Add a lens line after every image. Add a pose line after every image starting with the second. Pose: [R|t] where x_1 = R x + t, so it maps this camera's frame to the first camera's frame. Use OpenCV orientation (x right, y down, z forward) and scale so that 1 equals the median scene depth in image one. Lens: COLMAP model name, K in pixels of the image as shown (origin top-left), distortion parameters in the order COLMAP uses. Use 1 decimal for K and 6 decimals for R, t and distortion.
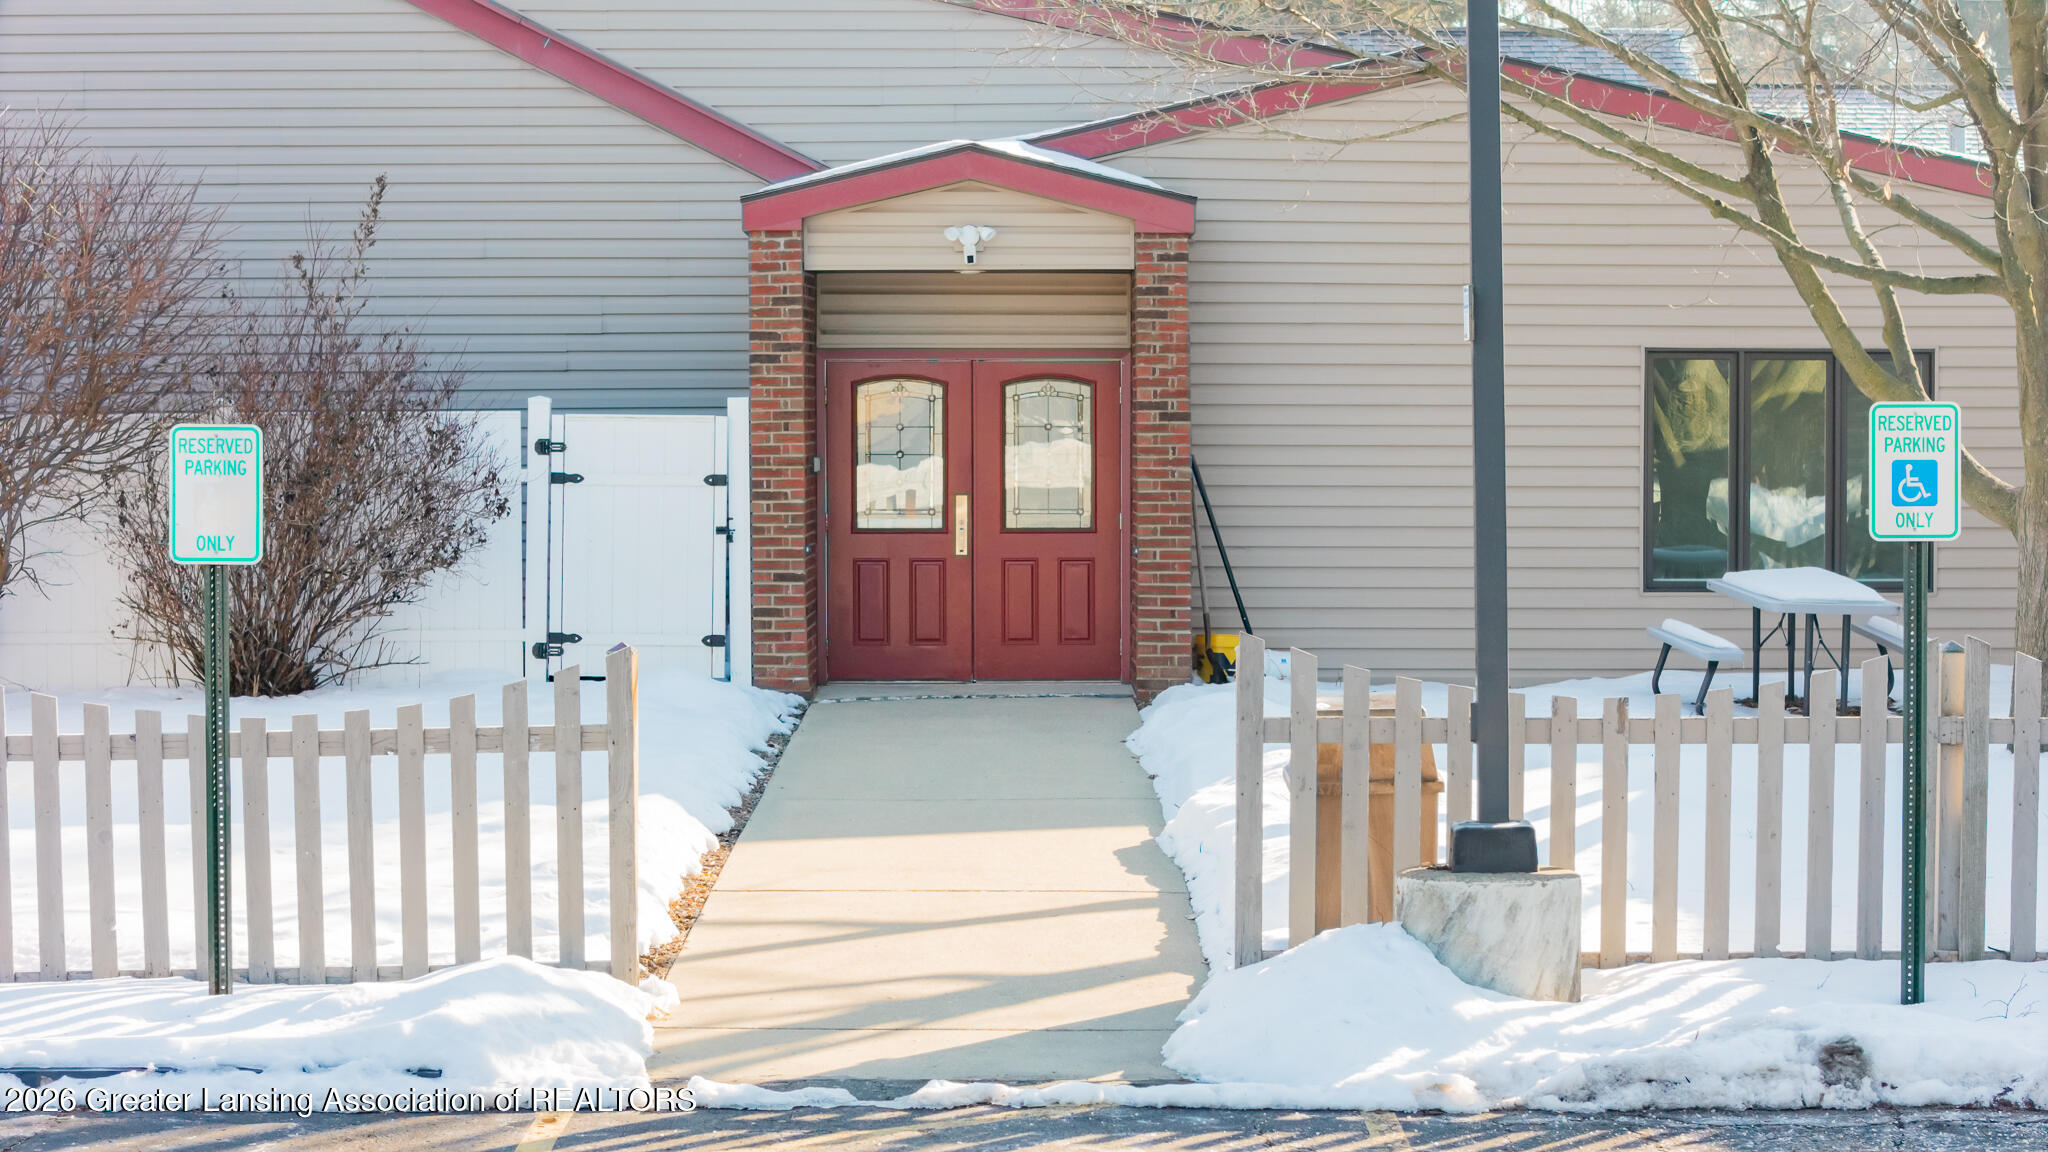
lens RADIAL K [[3974.4, 0, 1024.0], [0, 3974.4, 576.0], [0, 0, 1]] dist [0.011054, 0.057865]
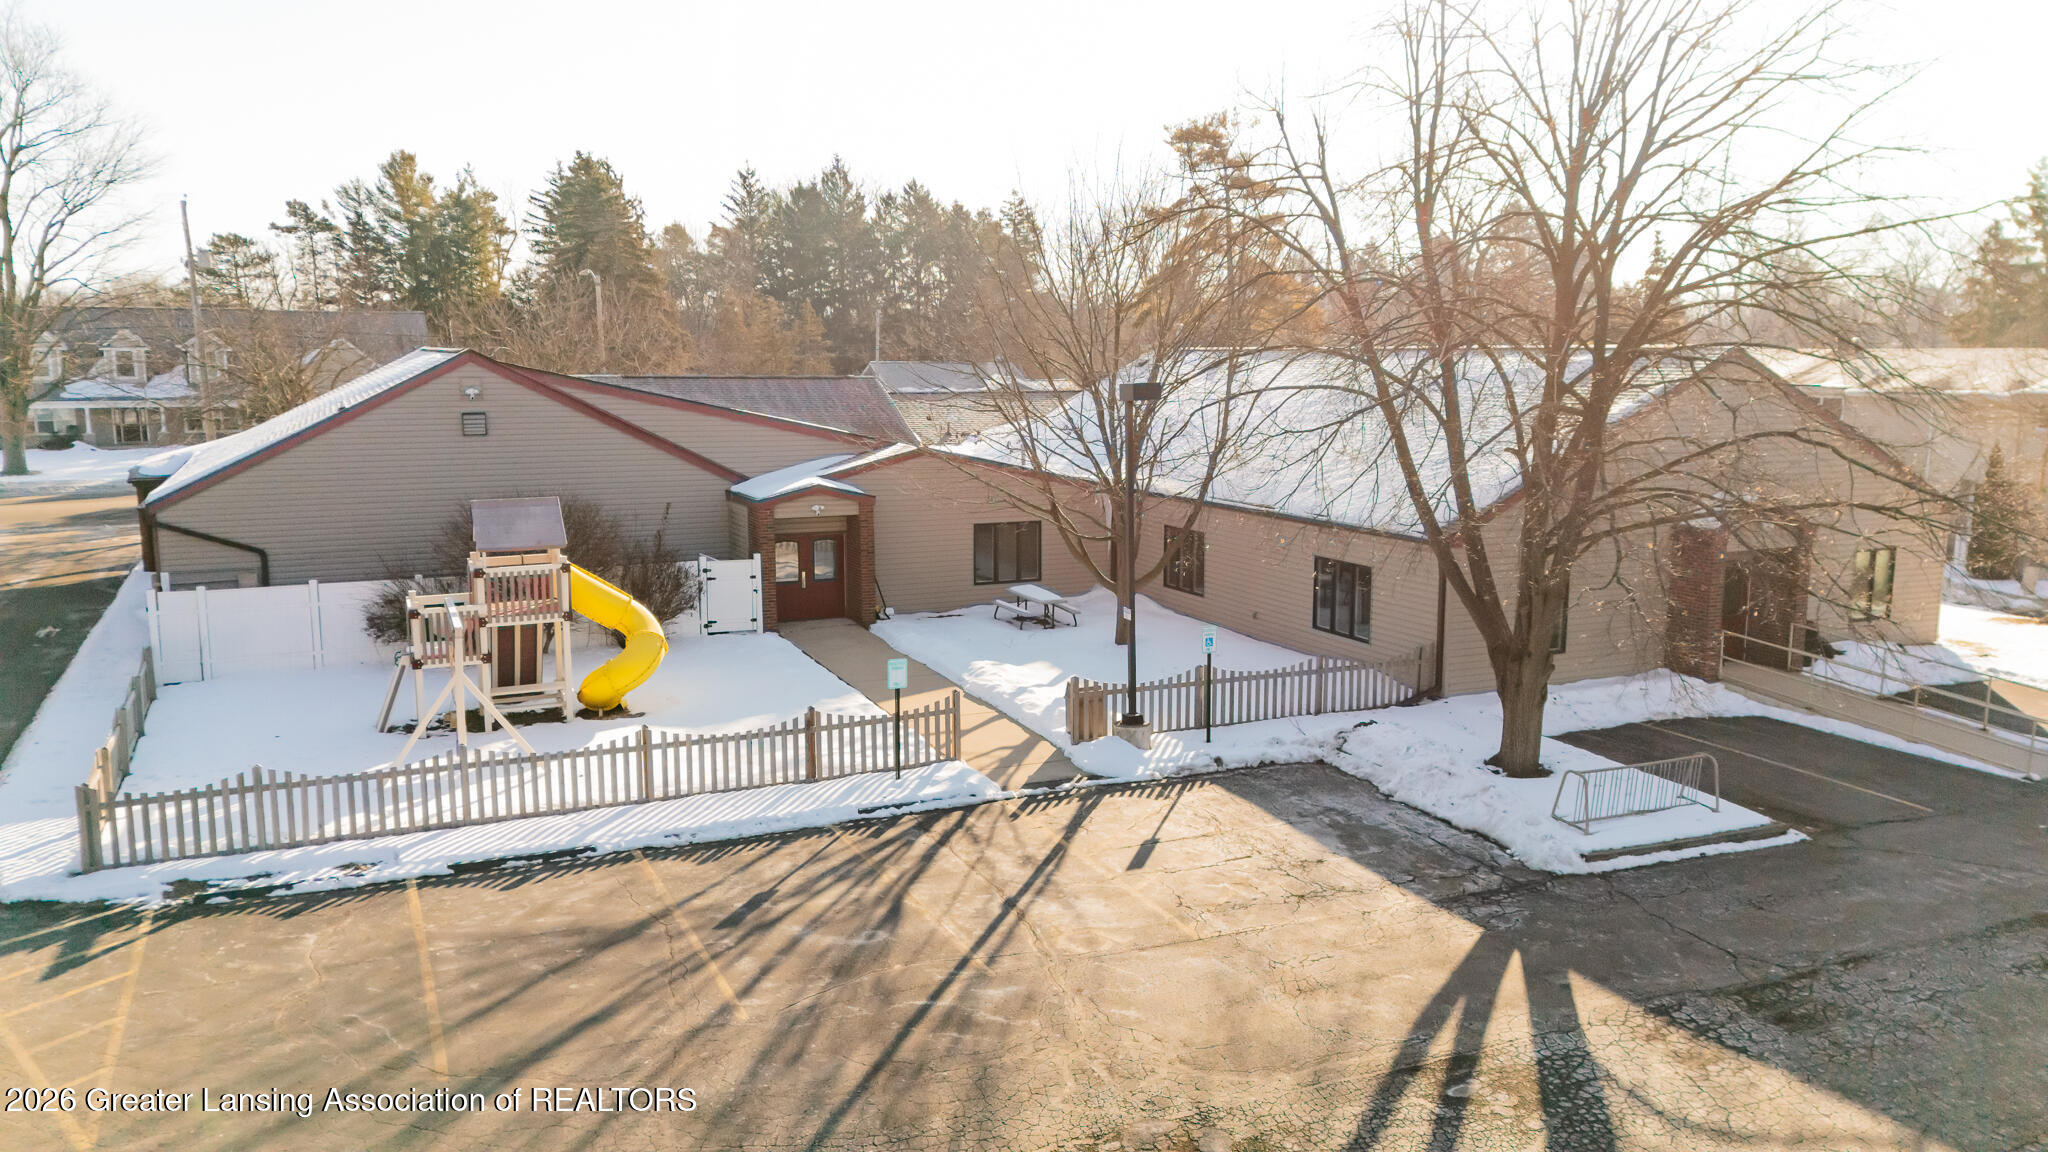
lens RADIAL K [[1457.4, 0, 1024.0], [0, 1457.4, 576.0], [0, 0, 1]] dist [0.123713, -0.103236]
pose [[0.912330, -0.061546, 0.404805, -0.398713], [0.017810, 0.993668, 0.110938, -0.171913], [-0.409069, -0.094002, 0.907649, -0.342249]]
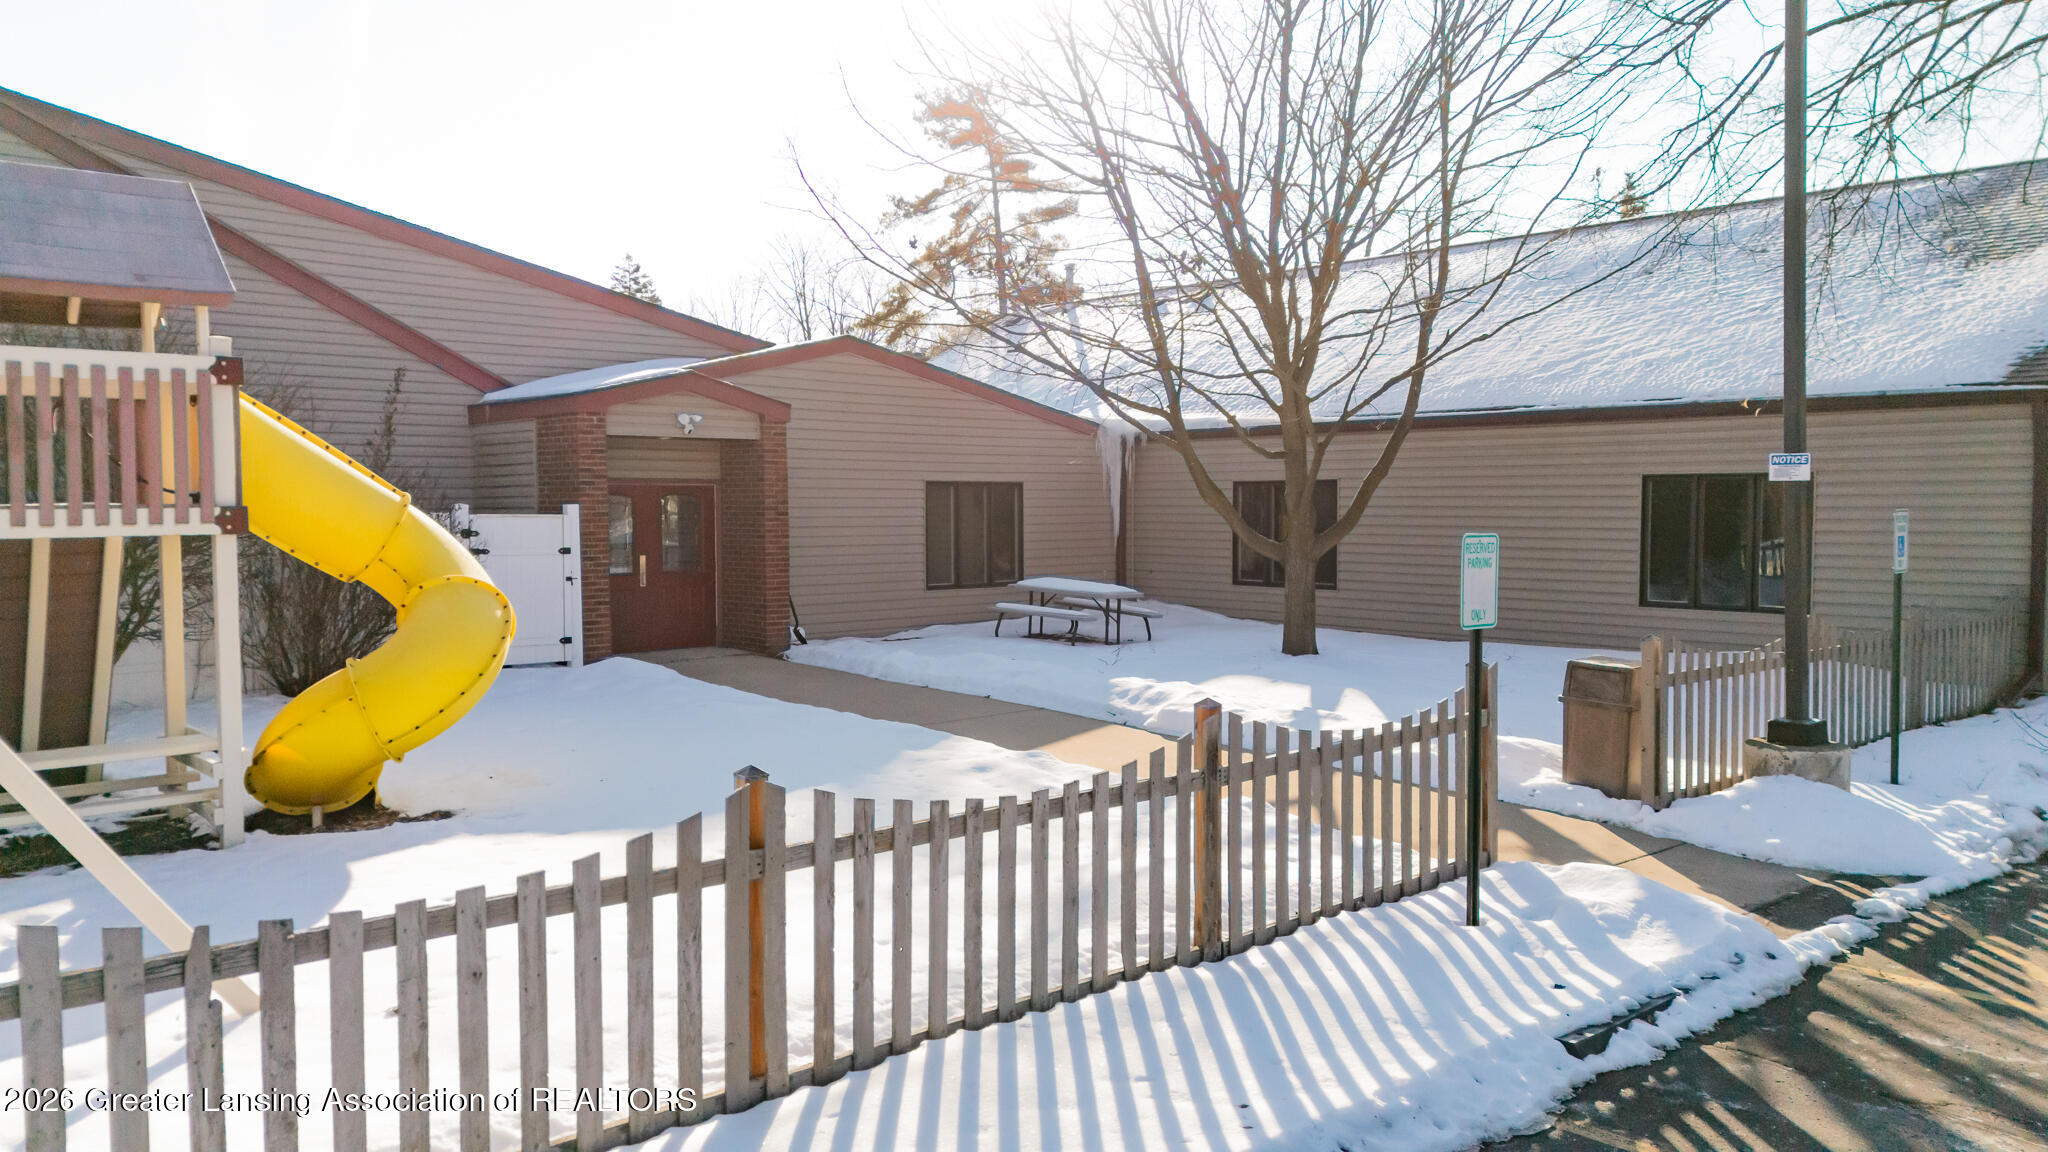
lens RADIAL K [[1457.4, 0, 1024.0], [0, 1457.4, 576.0], [0, 0, 1]] dist [0.123713, -0.103236]
pose [[0.740637, -0.032623, 0.671113, -0.364985], [0.031076, 0.999415, 0.014287, -0.012344], [-0.671187, 0.010274, 0.741217, 0.388710]]
